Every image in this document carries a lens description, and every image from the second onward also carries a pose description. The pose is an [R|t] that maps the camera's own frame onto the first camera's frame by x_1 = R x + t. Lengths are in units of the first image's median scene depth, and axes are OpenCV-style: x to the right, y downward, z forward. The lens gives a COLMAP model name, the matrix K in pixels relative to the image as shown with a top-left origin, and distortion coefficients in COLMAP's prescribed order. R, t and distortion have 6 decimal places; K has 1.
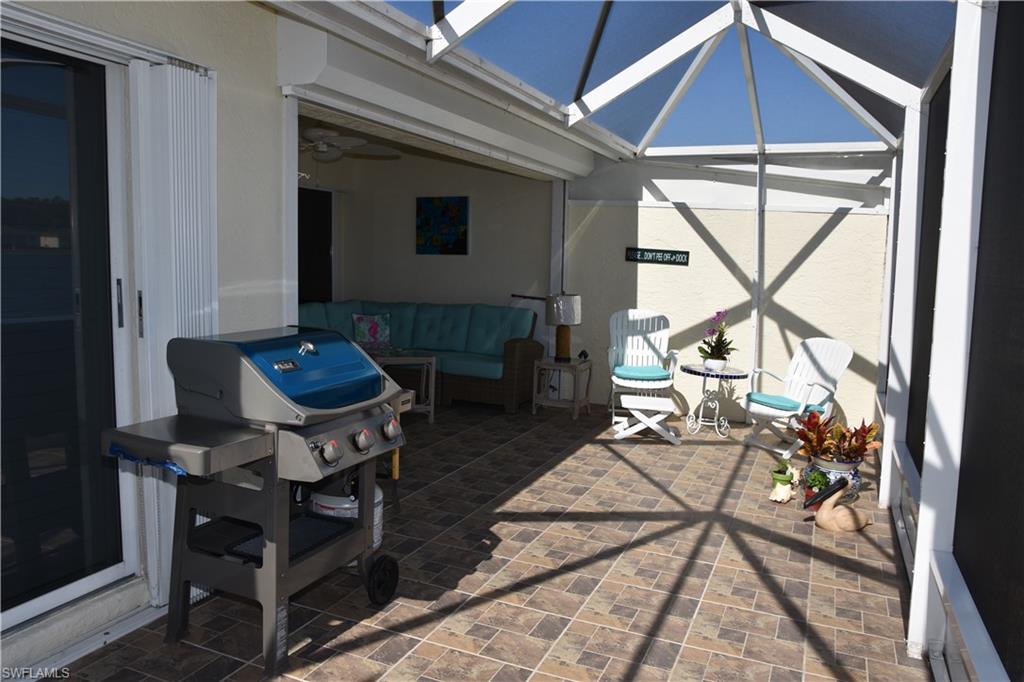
lens RADIAL K [[786.2, 0, 511.6], [0, 786.2, 341.4], [0, 0, 1]] dist [-0.064671, 0.011954]
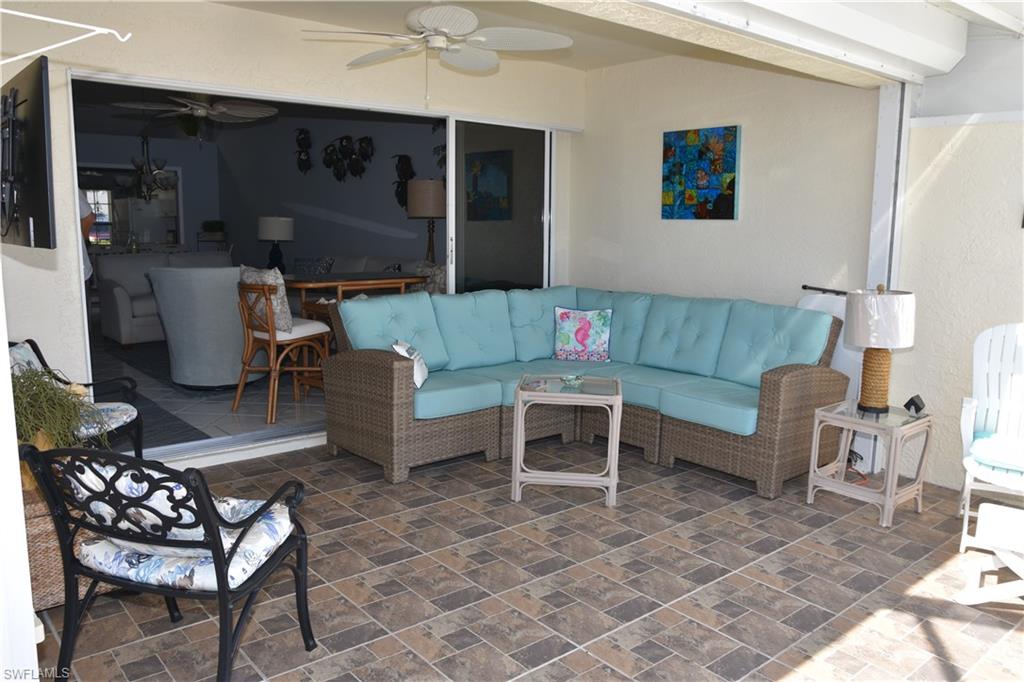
lens RADIAL K [[786.2, 0, 507.4], [0, 786.2, 364.7], [0, 0, 1]] dist [-0.064671, 0.011954]
pose [[0.892594, 0.069115, -0.445532, 0.069909], [-0.038401, 0.996244, 0.077614, -0.037492], [0.449223, -0.052169, 0.891895, 0.368970]]
